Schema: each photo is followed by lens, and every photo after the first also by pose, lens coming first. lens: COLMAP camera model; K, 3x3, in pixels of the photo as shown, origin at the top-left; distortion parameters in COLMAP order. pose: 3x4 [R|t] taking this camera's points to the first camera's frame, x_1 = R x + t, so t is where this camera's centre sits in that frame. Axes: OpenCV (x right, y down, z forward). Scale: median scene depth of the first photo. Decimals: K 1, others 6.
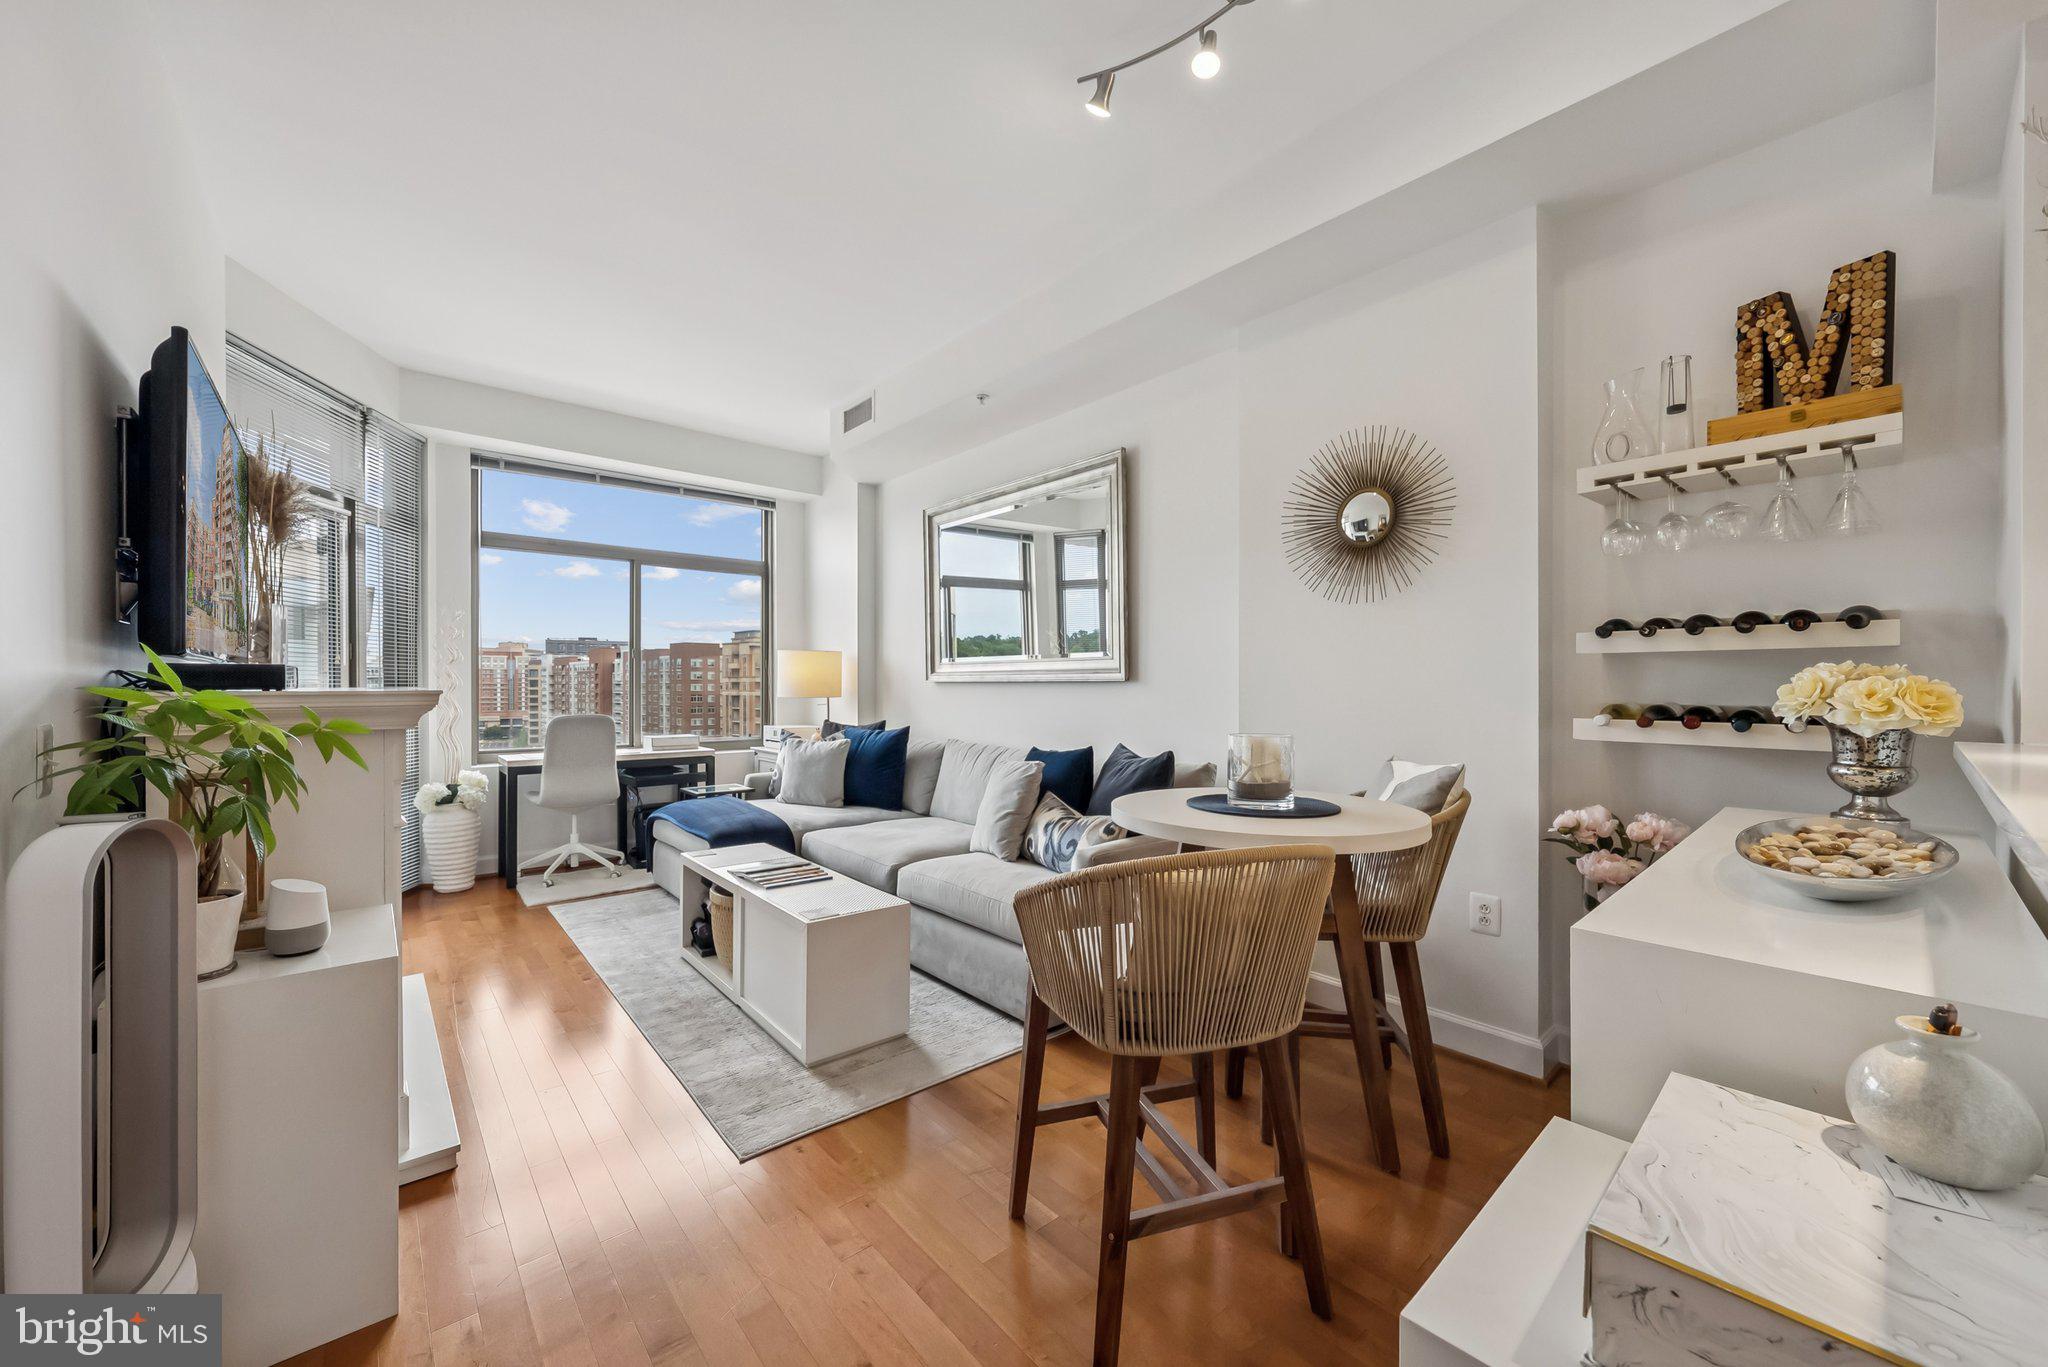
lens RADIAL K [[762.7, 0, 1017.8], [0, 762.7, 673.9], [0, 0, 1]] dist [-0.003200, 0.000116]
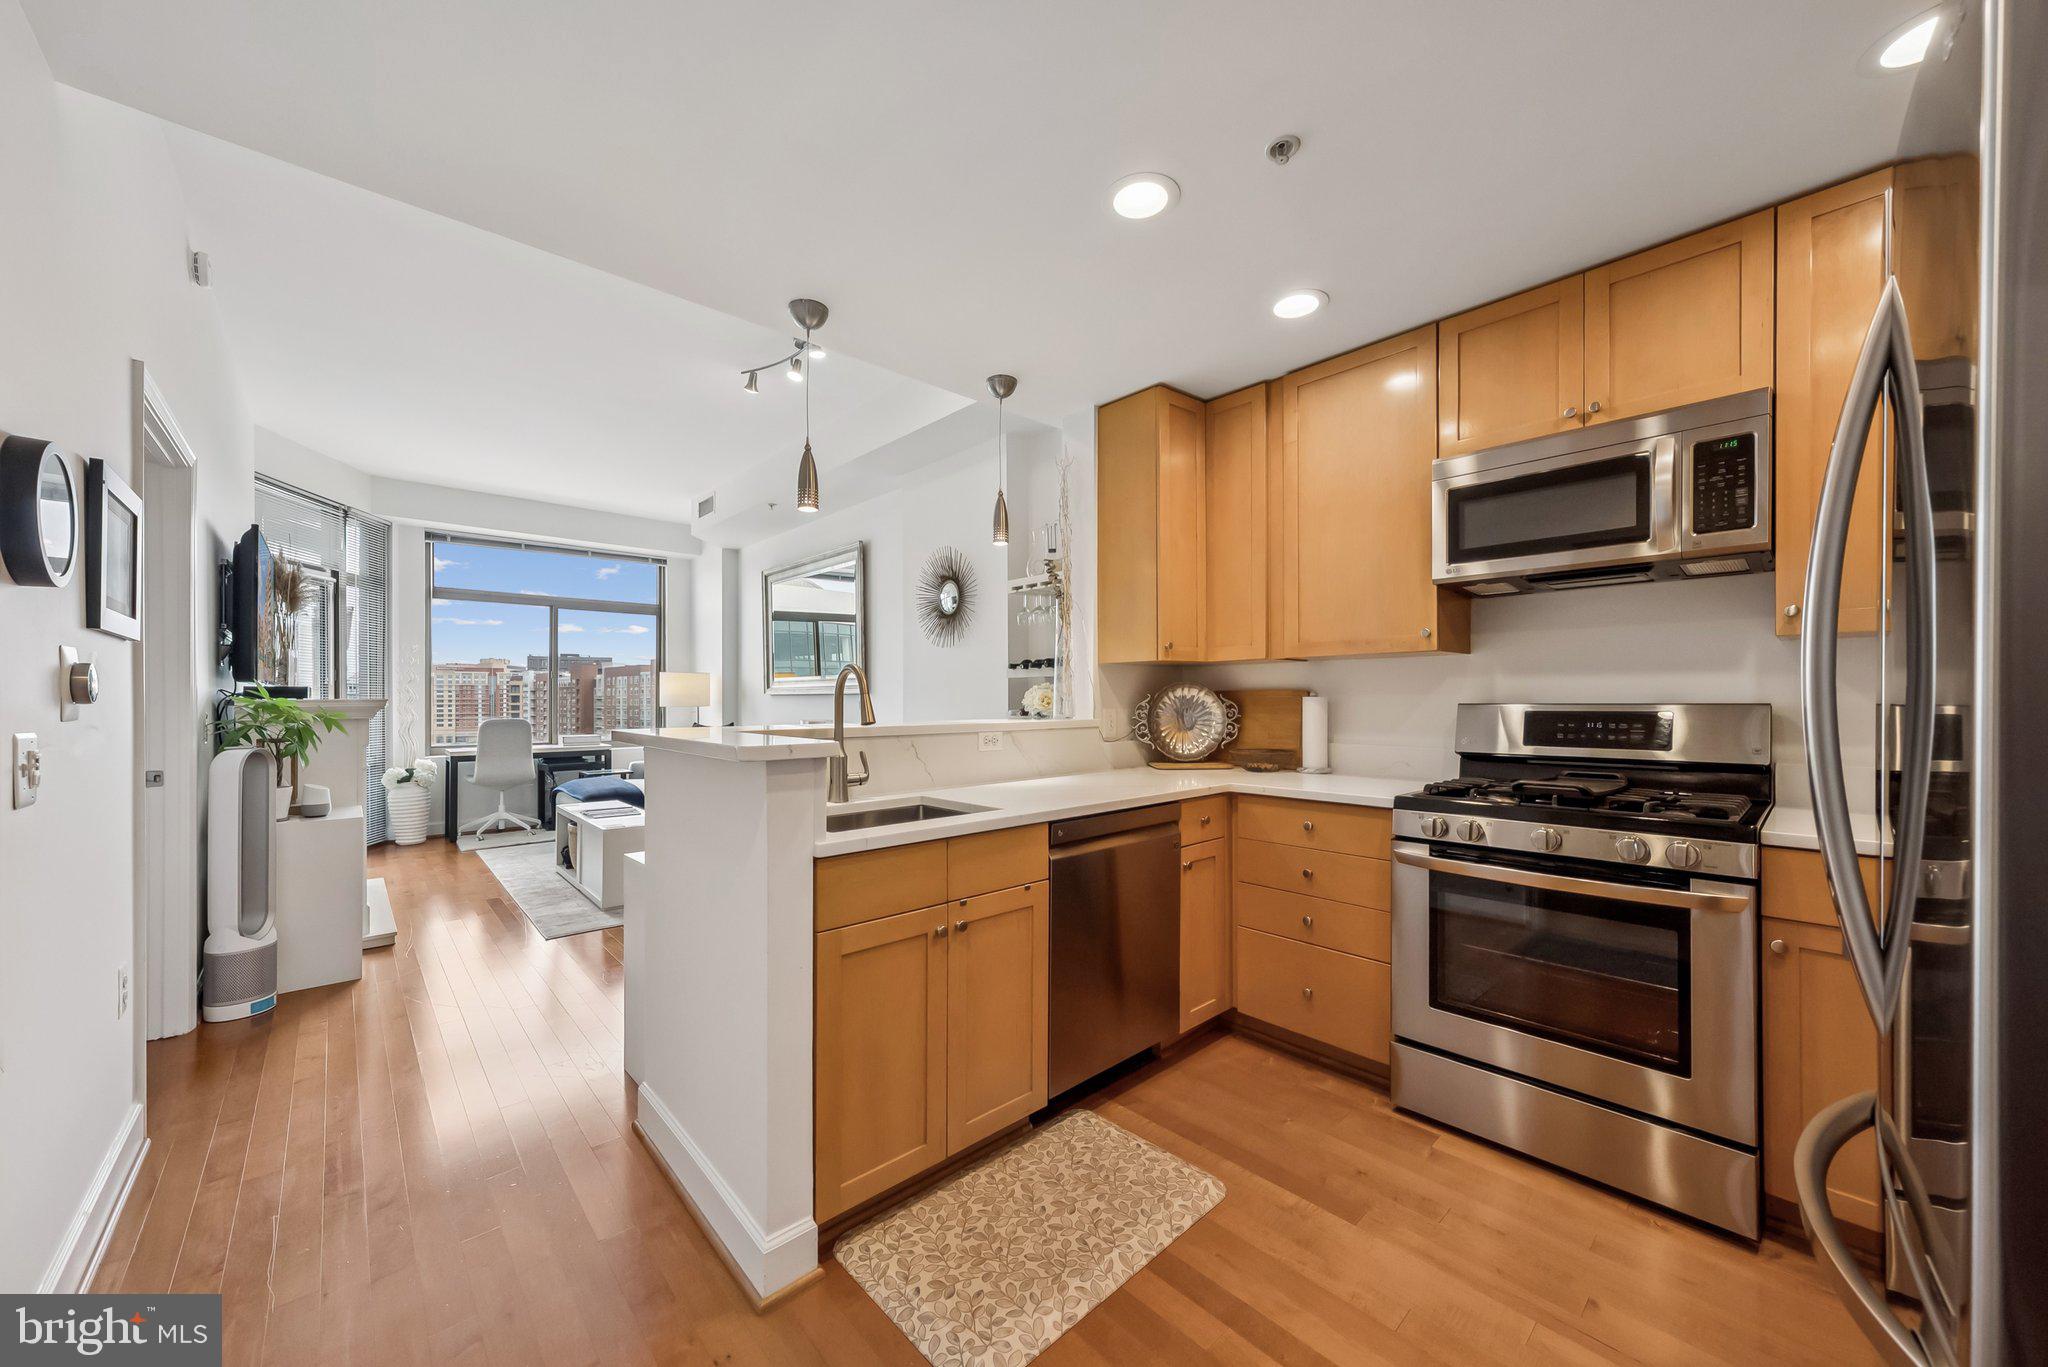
lens RADIAL K [[734.9, 0, 1024.0], [0, 734.9, 683.5], [0, 0, 1]] dist [-0.000293, -0.000128]
pose [[0.999265, -0.002925, 0.038235, 0.340956], [0.003166, 0.999975, -0.006246, -0.000640], [-0.038216, 0.006362, 0.999249, -0.402571]]
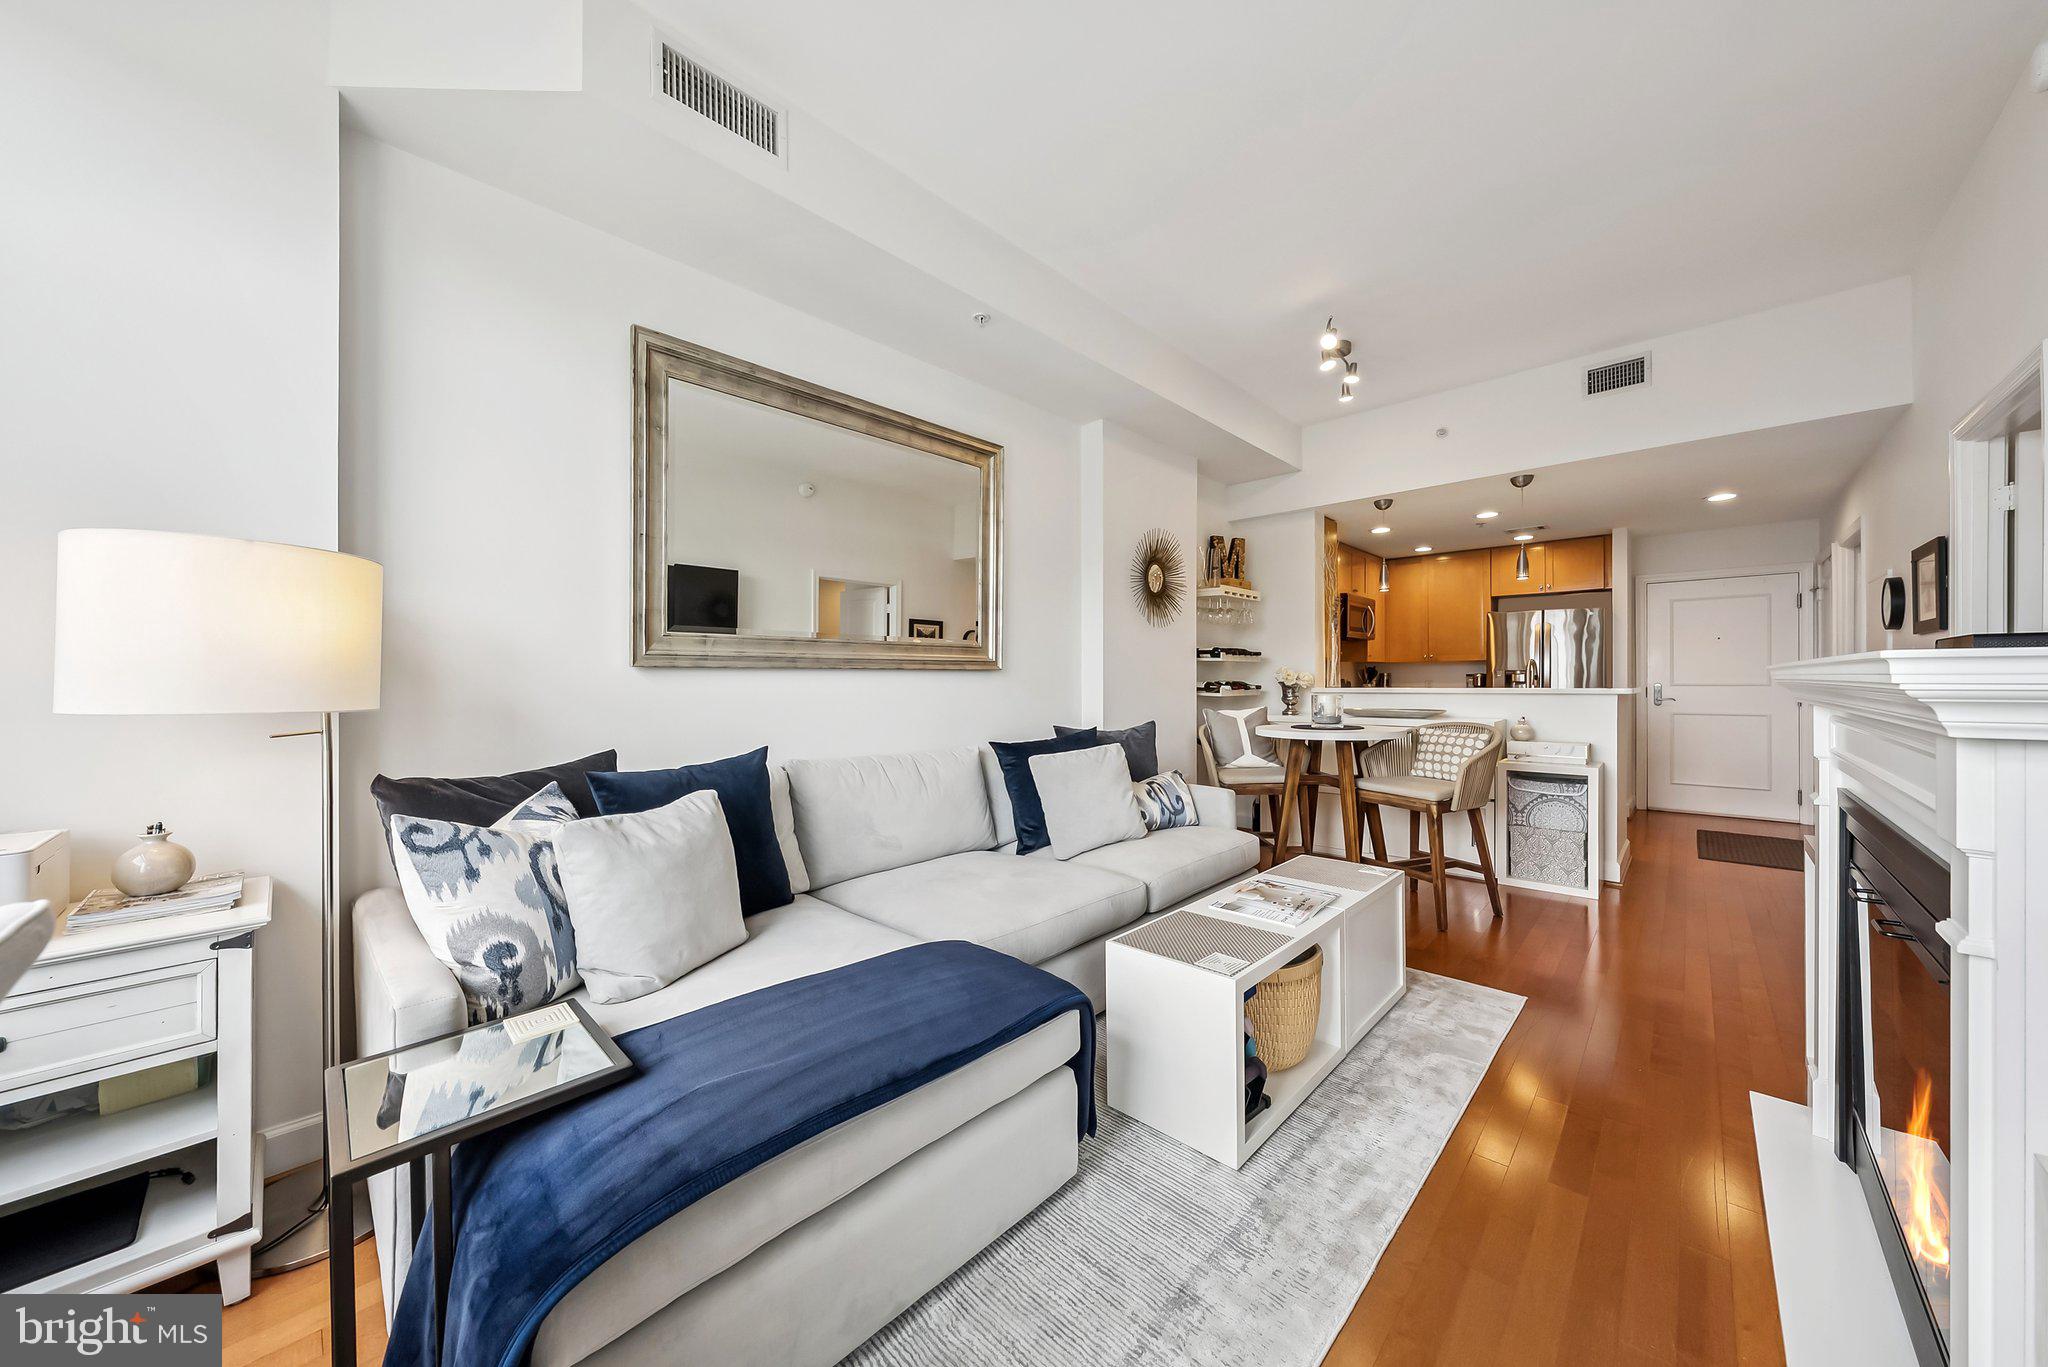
lens RADIAL K [[706.5, 0, 1020.0], [0, 706.5, 683.0], [0, 0, 1]] dist [-0.000182, 0.000099]
pose [[-0.093400, 0.002846, 0.995625, -0.703569], [-0.004155, 0.999986, -0.003248, 0.024992], [-0.995620, -0.004440, -0.093387, 0.909277]]
